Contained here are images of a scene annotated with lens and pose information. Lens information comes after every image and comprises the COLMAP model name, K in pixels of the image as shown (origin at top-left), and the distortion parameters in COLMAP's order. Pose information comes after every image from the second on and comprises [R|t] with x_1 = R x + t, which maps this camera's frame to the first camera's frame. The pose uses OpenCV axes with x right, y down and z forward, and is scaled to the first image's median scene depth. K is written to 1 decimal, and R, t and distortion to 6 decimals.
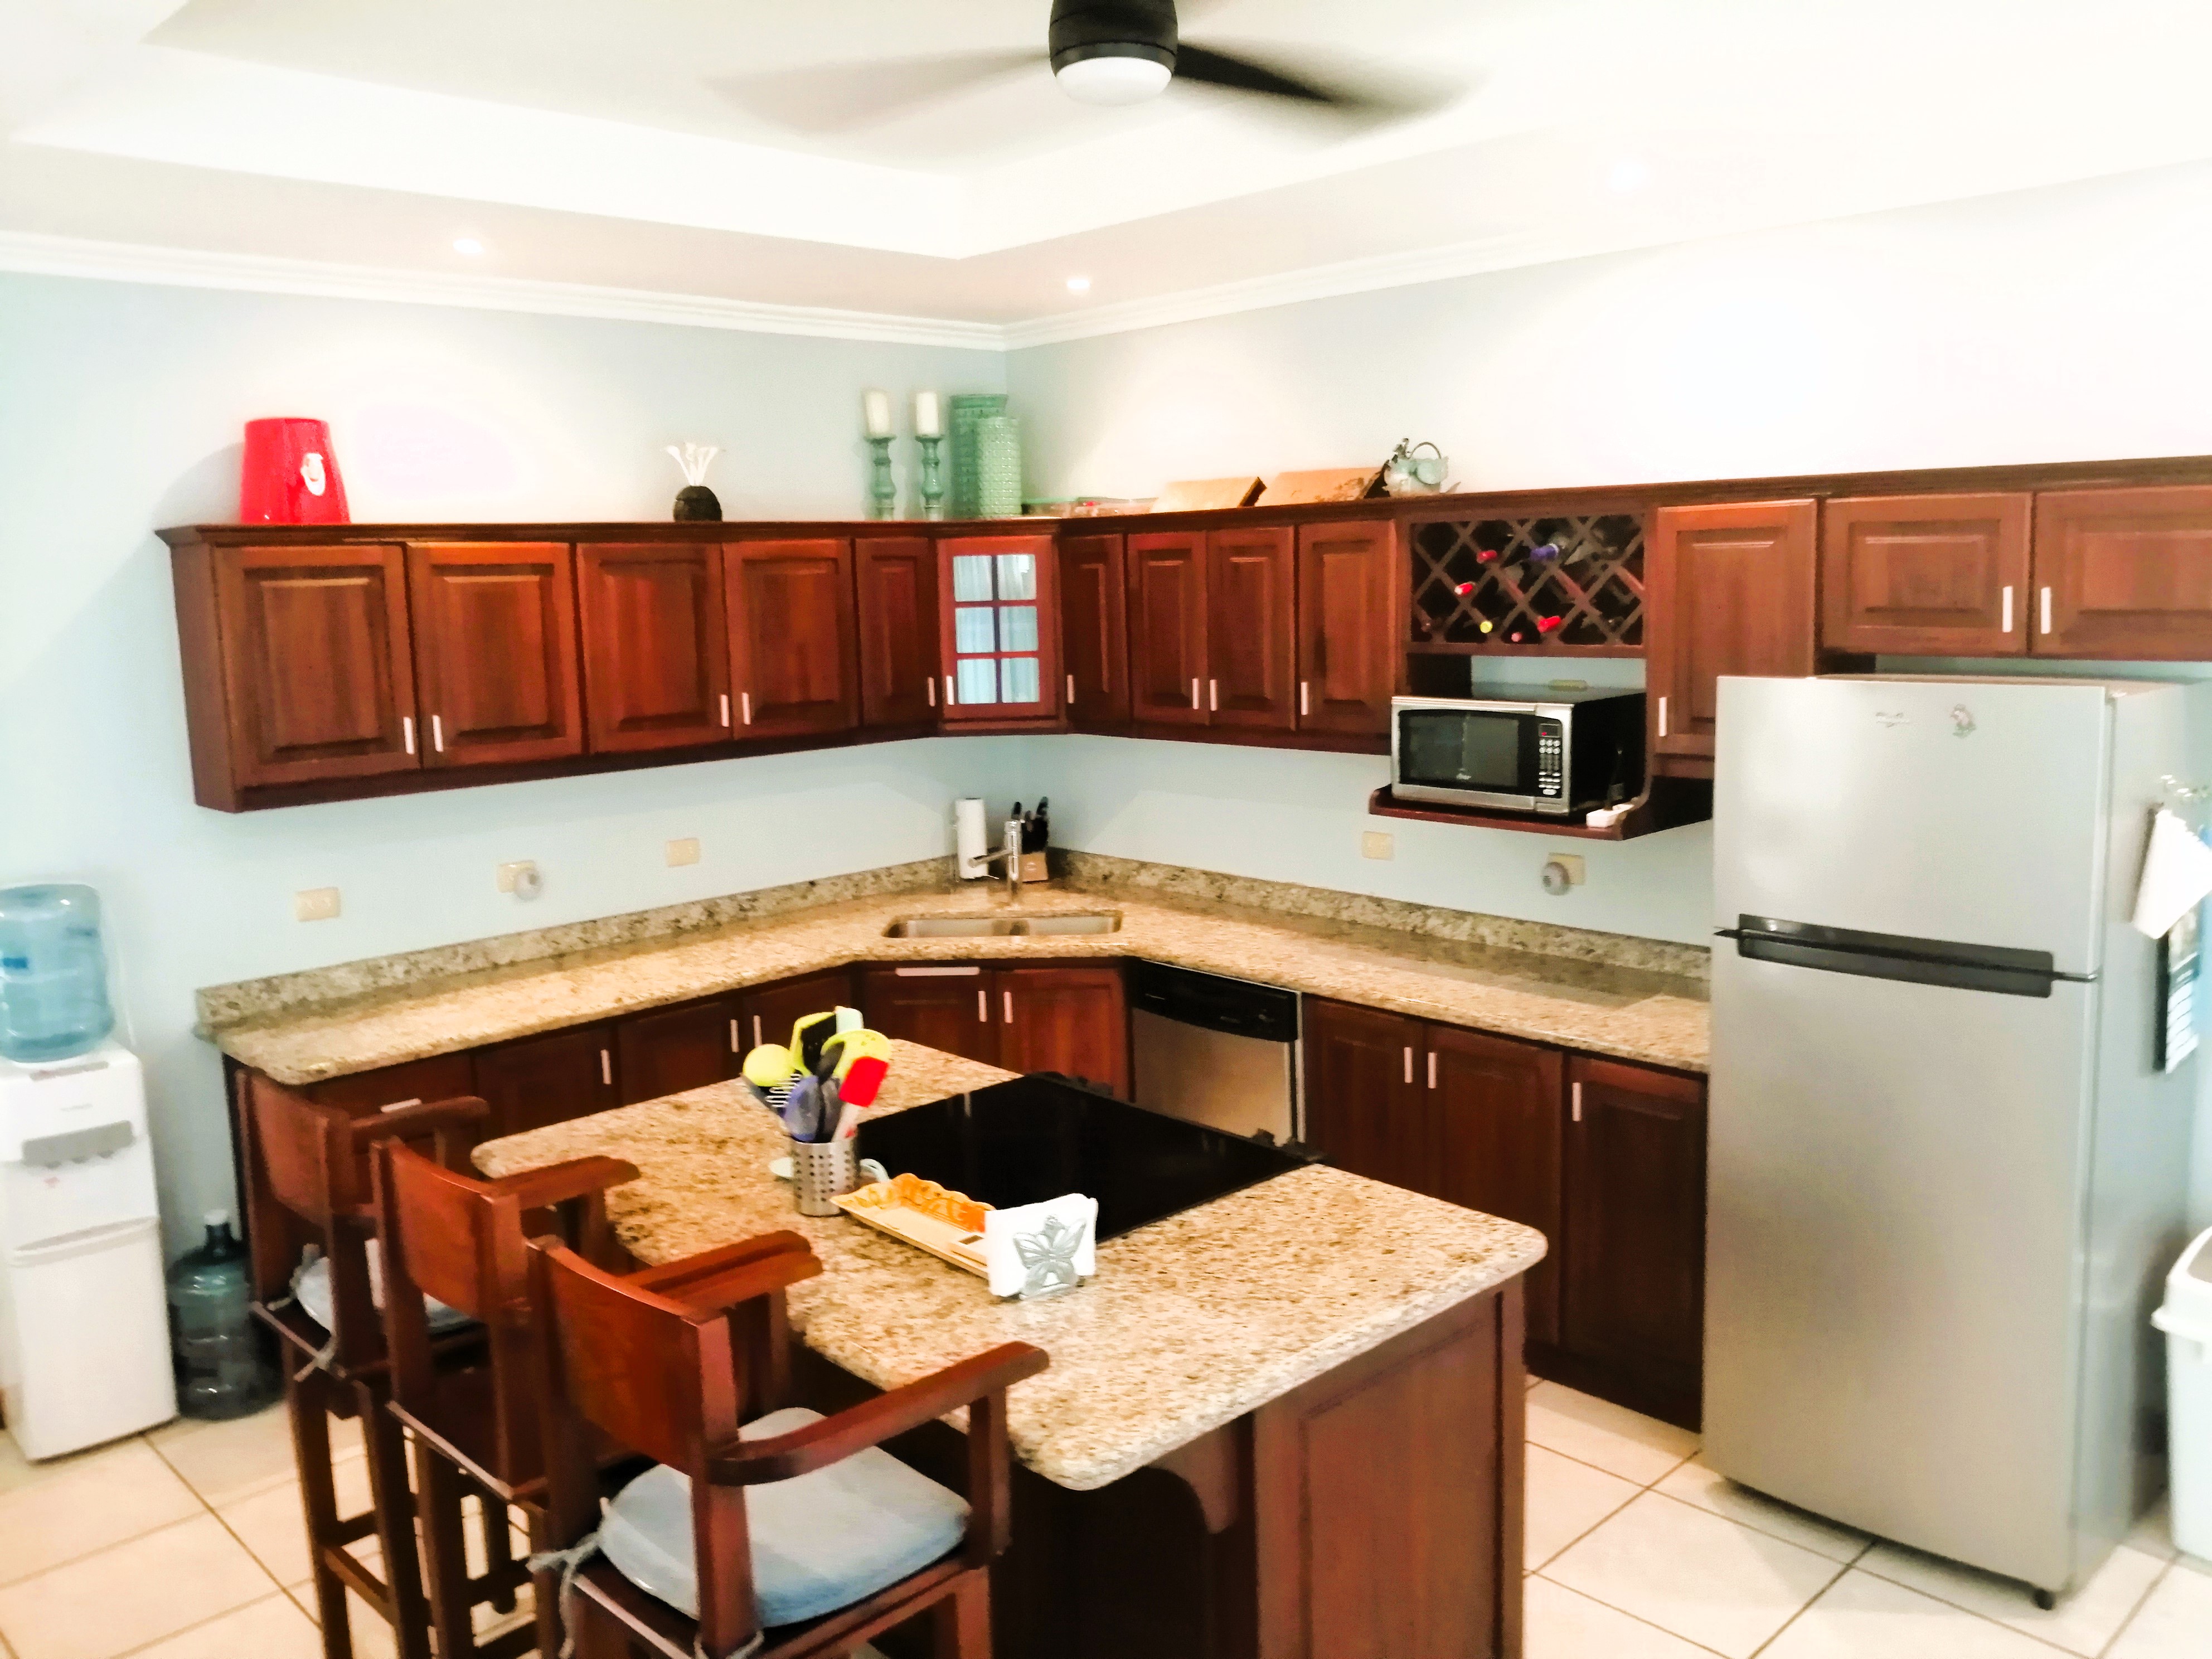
lens RADIAL K [[1771.4, 0, 1106.0], [0, 1771.4, 829.5], [0, 0, 1]] dist [0.055814, -0.090416]
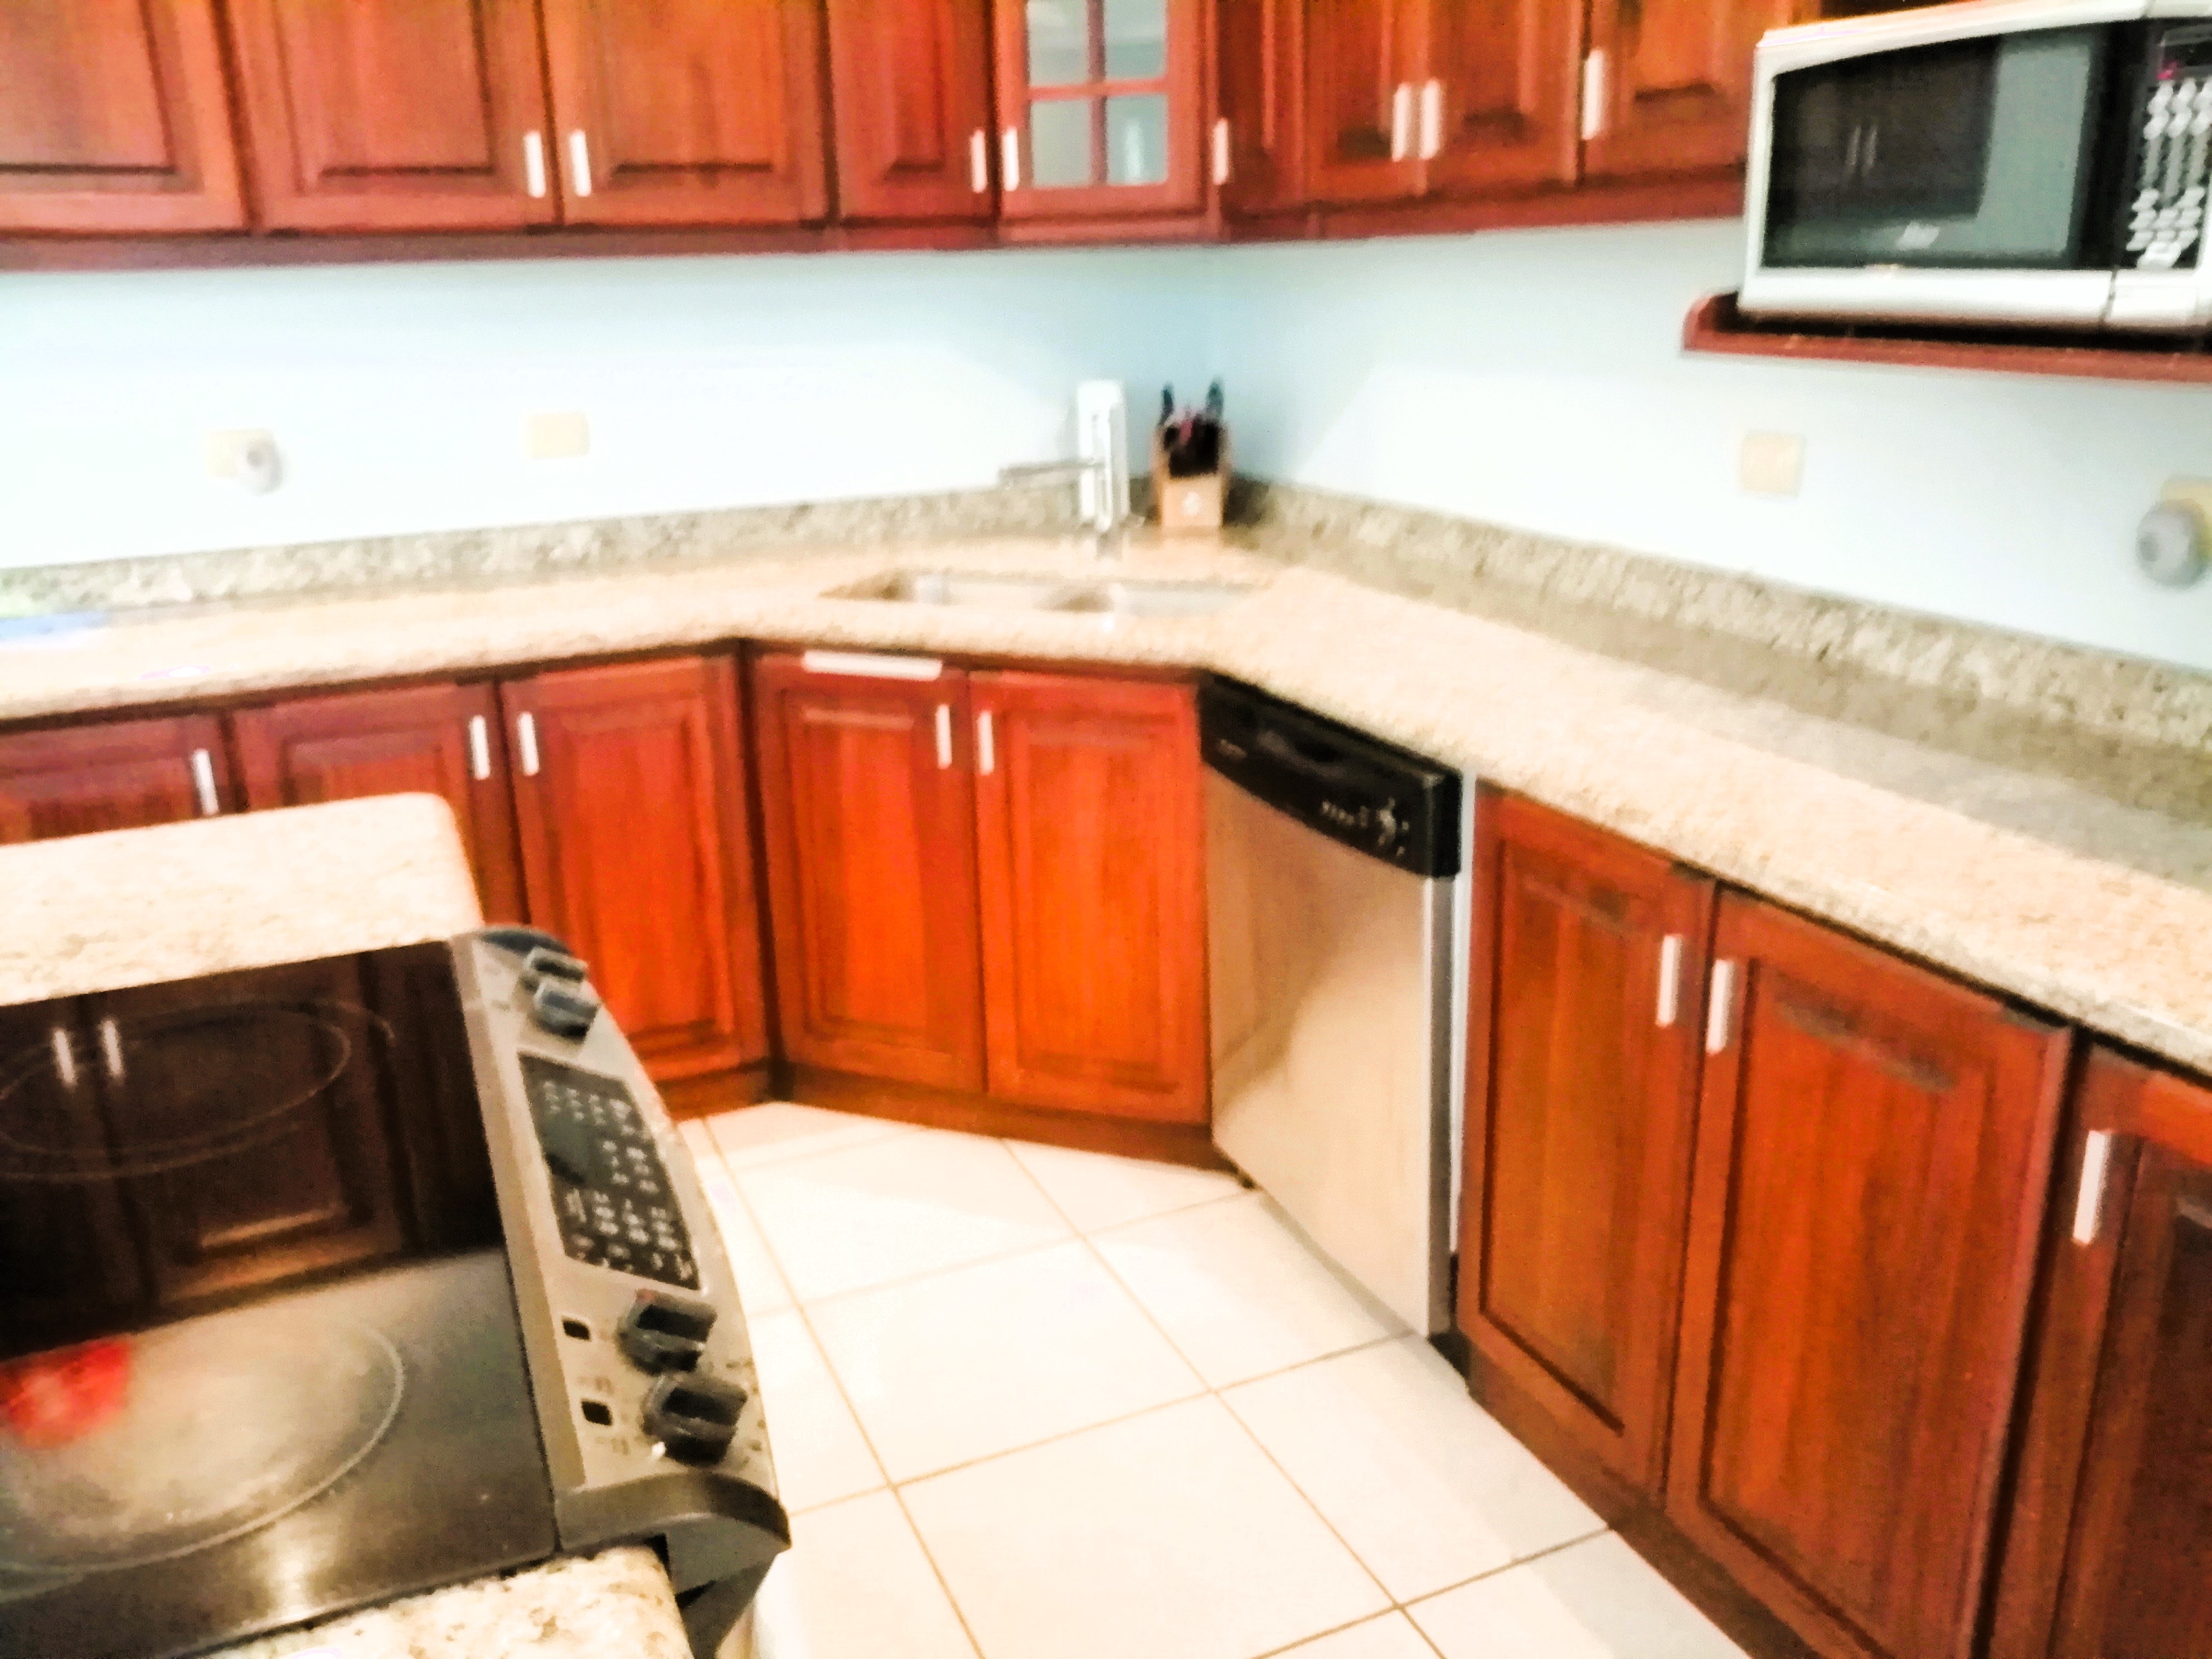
lens RADIAL K [[1771.4, 0, 1106.0], [0, 1771.4, 829.5], [0, 0, 1]] dist [0.055814, -0.090416]
pose [[0.942276, 0.105929, -0.317639, 0.152876], [-0.051782, 0.983327, 0.174318, 0.031136], [0.330808, -0.147808, 0.932051, 0.513489]]
